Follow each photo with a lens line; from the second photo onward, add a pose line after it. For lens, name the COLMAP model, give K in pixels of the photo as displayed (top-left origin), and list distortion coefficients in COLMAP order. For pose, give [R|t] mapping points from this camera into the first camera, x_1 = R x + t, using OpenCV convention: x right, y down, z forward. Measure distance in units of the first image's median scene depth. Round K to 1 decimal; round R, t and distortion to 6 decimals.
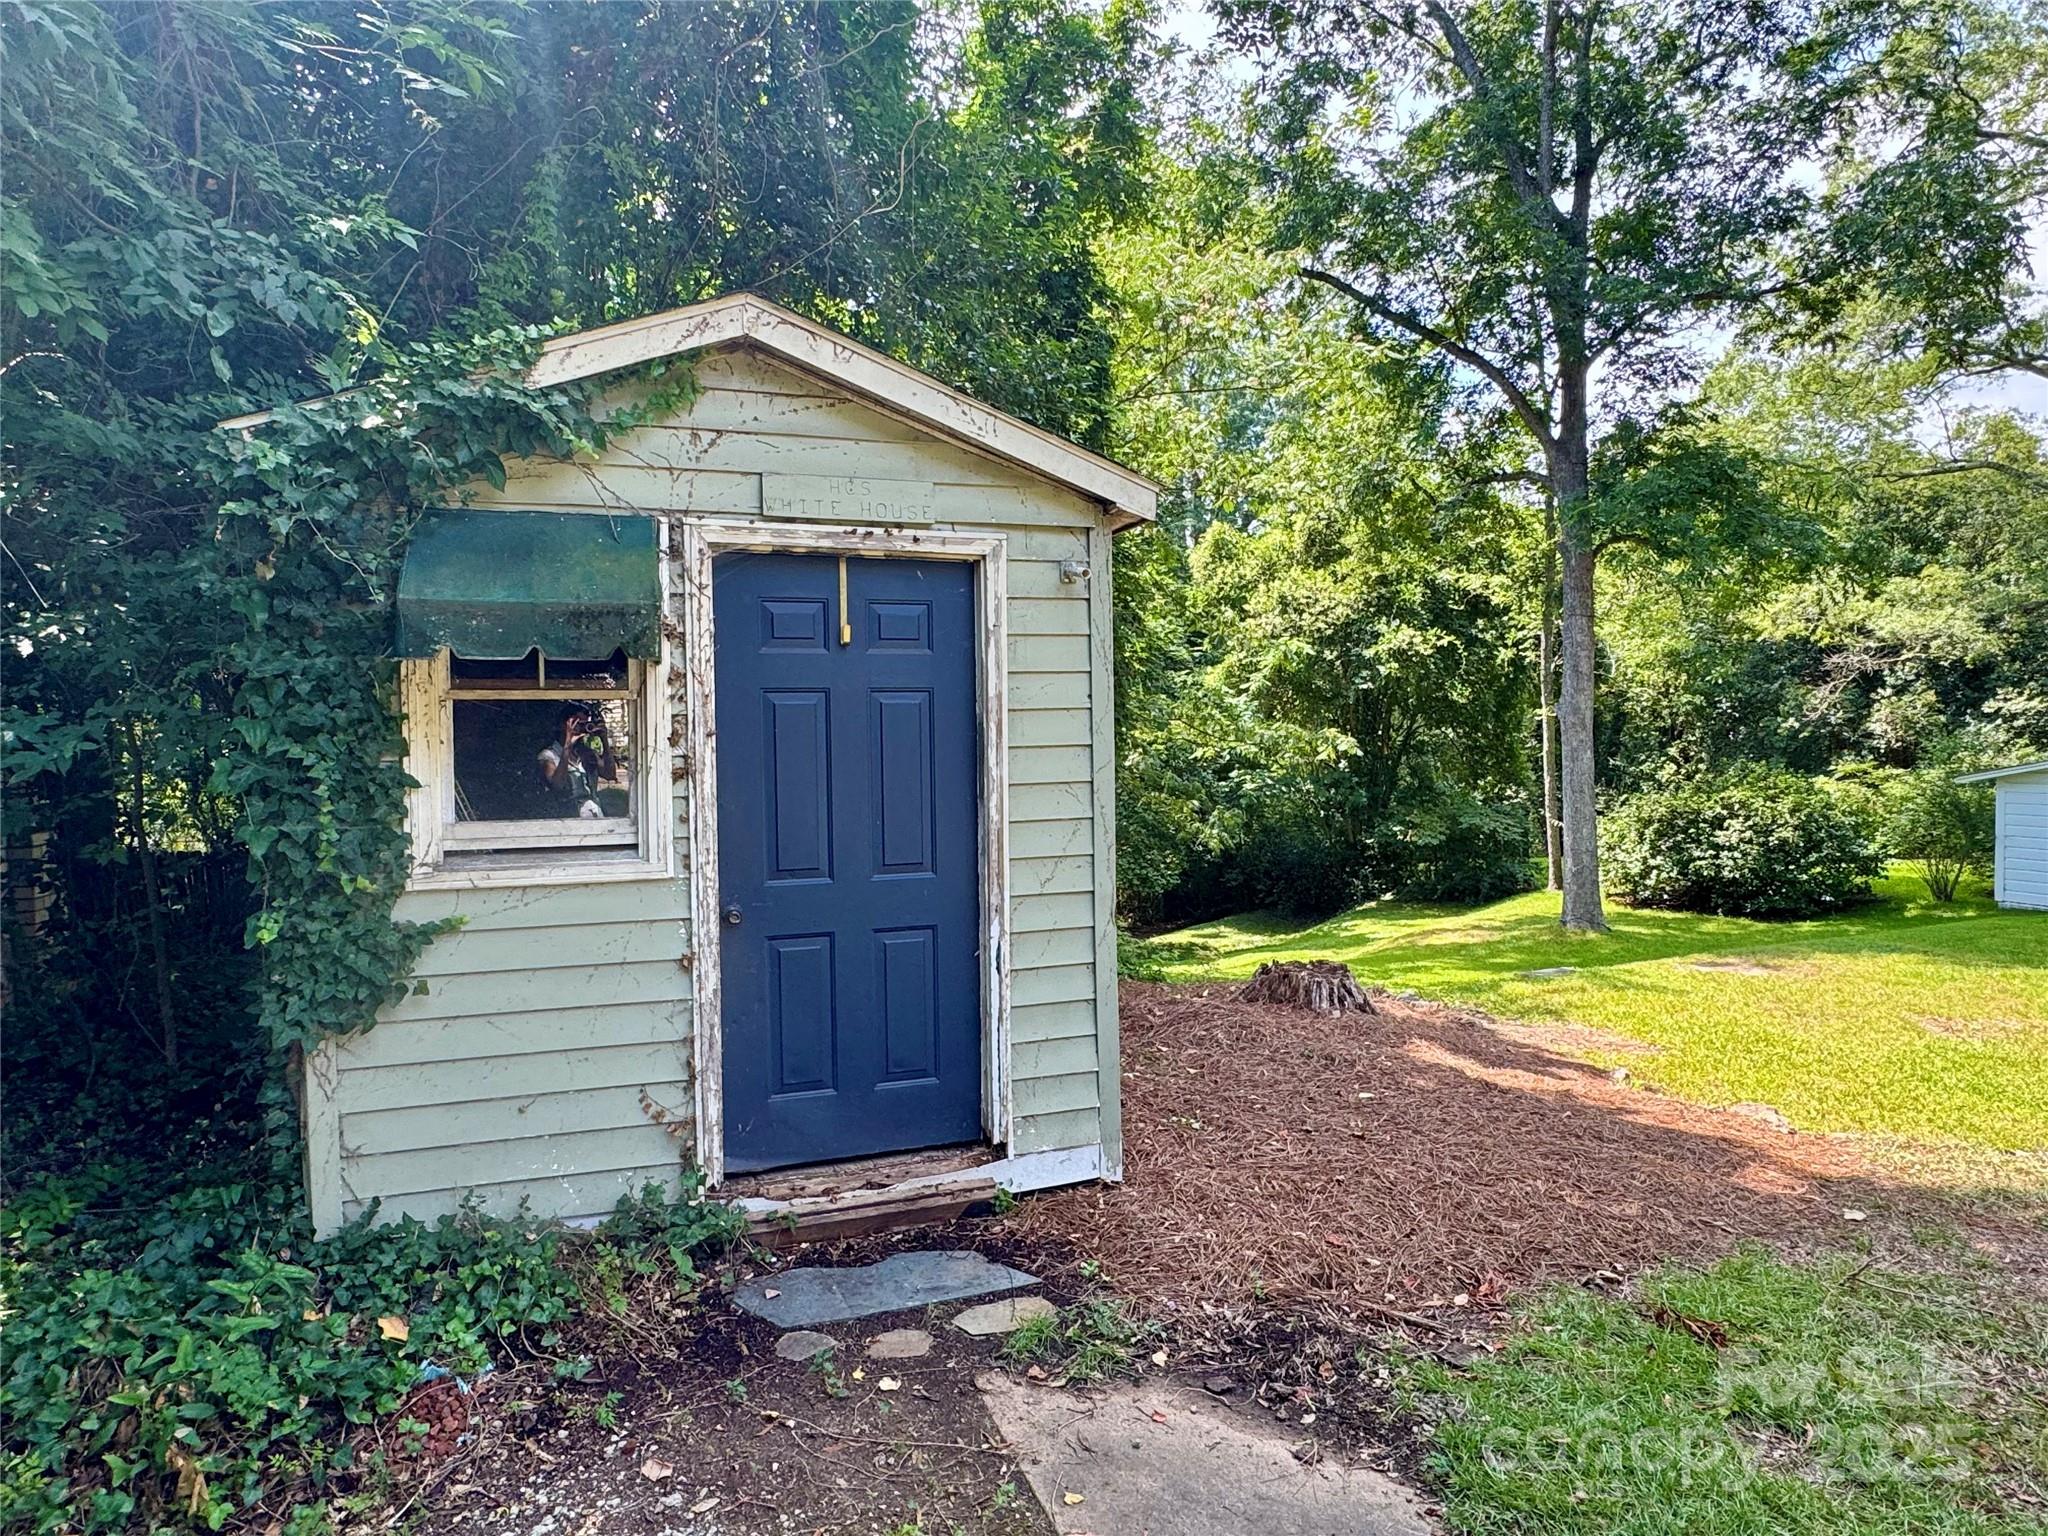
lens RADIAL K [[1162.3, 0, 1037.1], [0, 1162.3, 765.5], [0, 0, 1]] dist [0.008492, -0.008034]
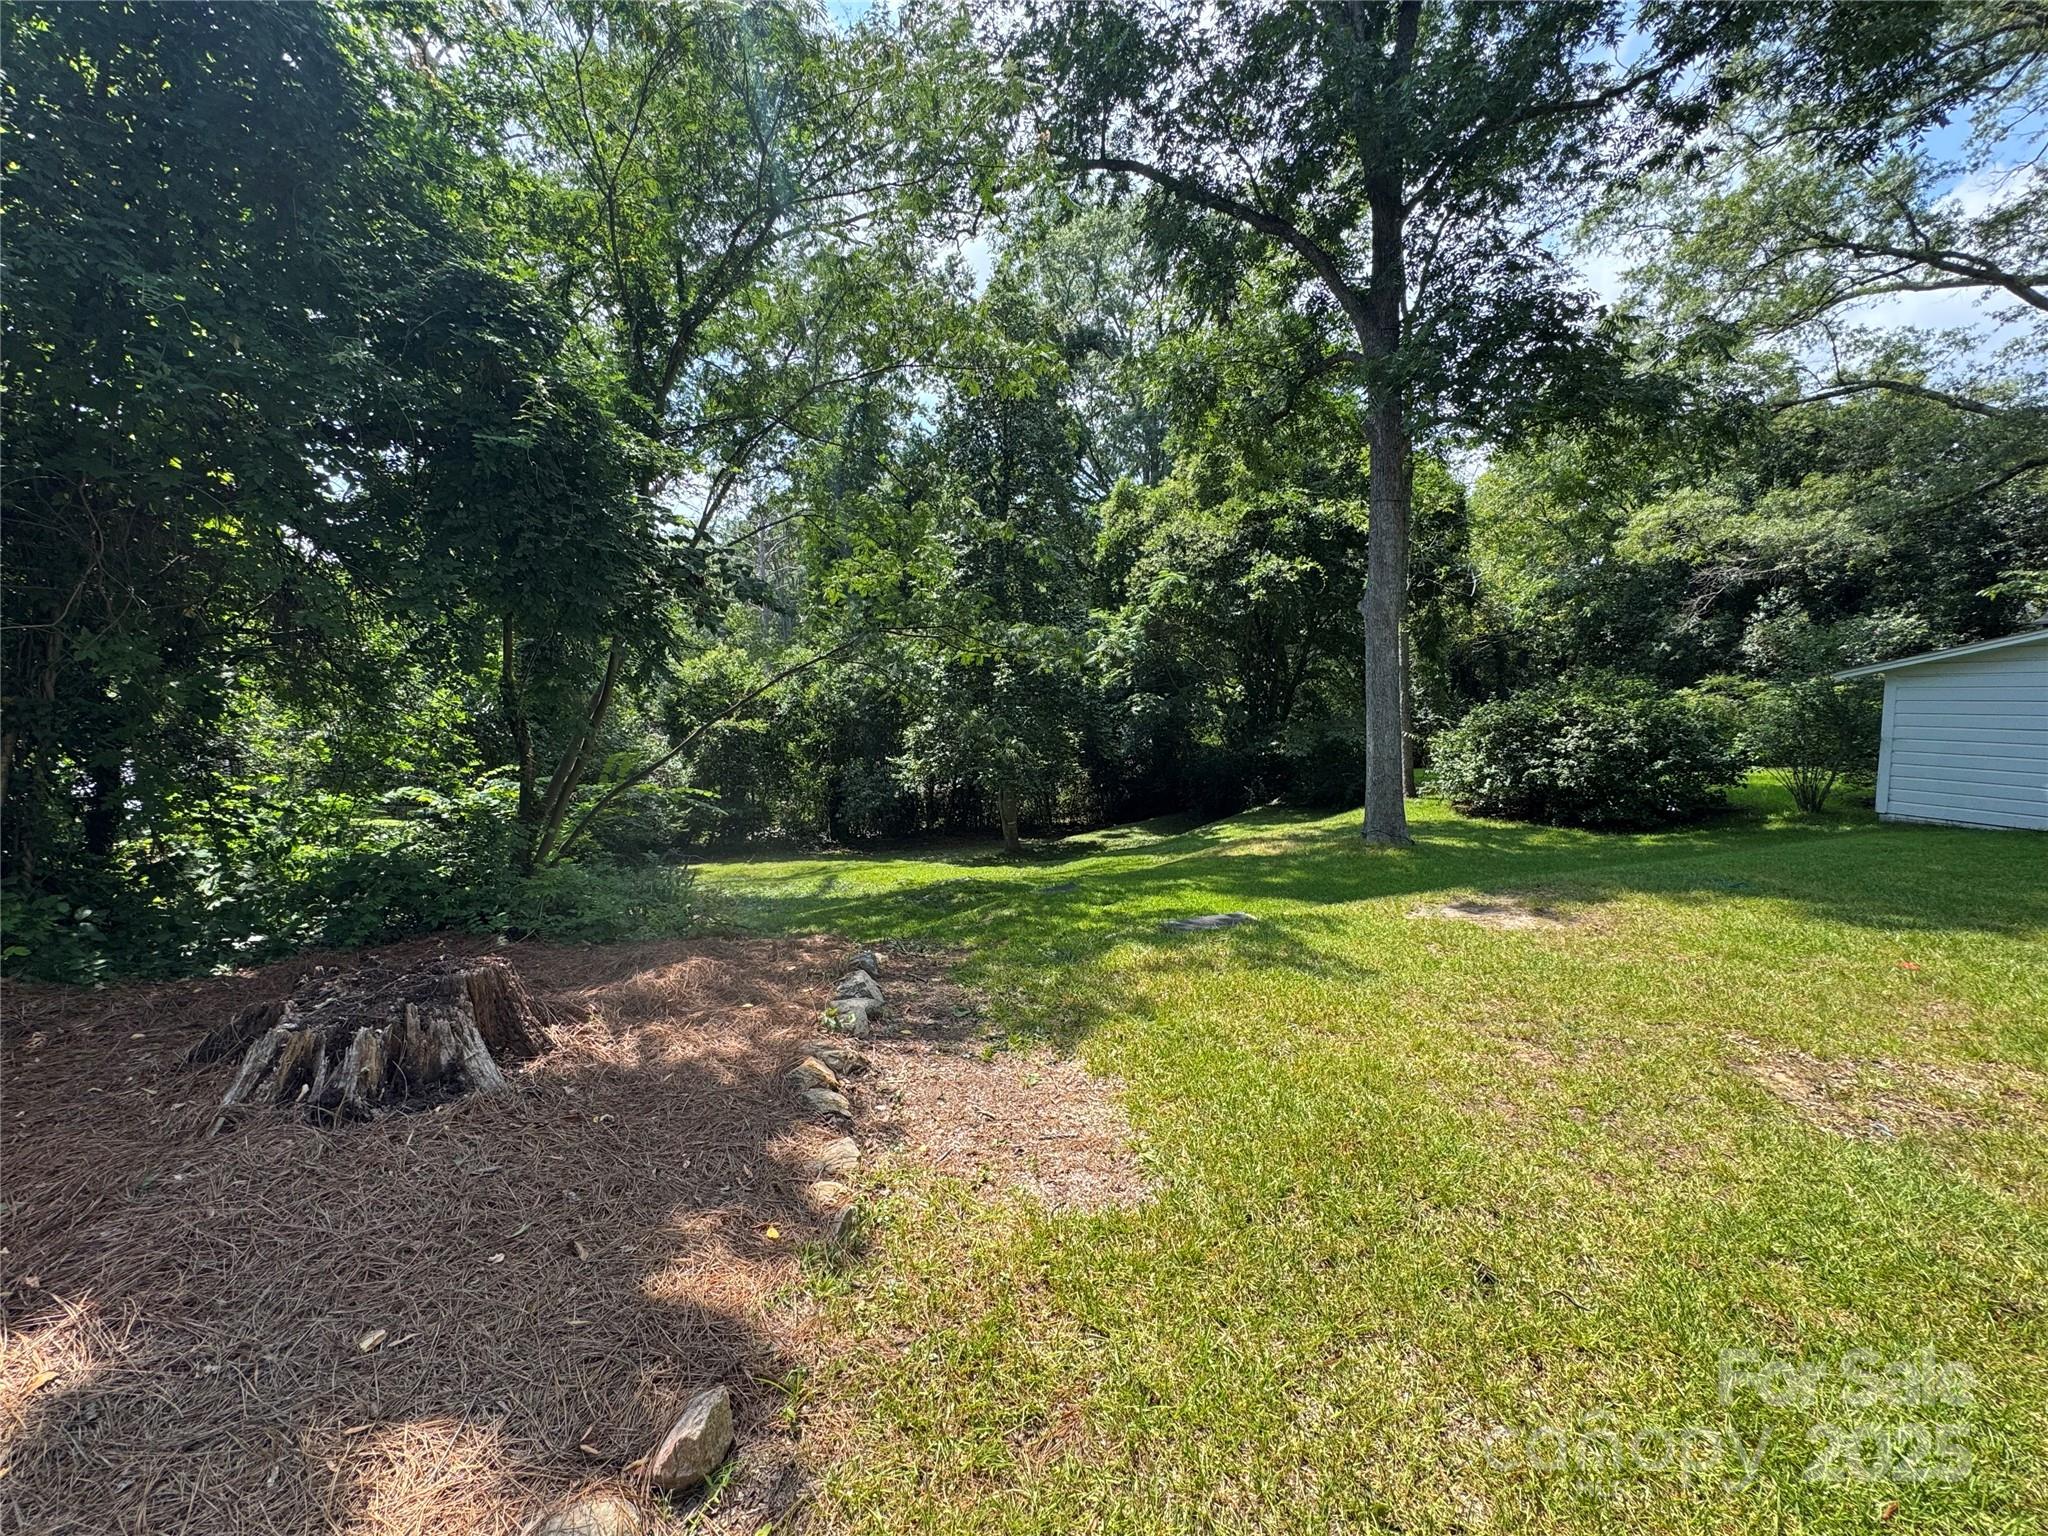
lens RADIAL K [[826.0, 0, 1002.5], [0, 826.0, 759.8], [0, 0, 1]] dist [0.000185, 0.000822]
pose [[0.993718, -0.007705, -0.111651, 0.150621], [0.015010, 0.997790, 0.064735, 0.016786], [0.110906, -0.066005, 0.991637, 0.198021]]
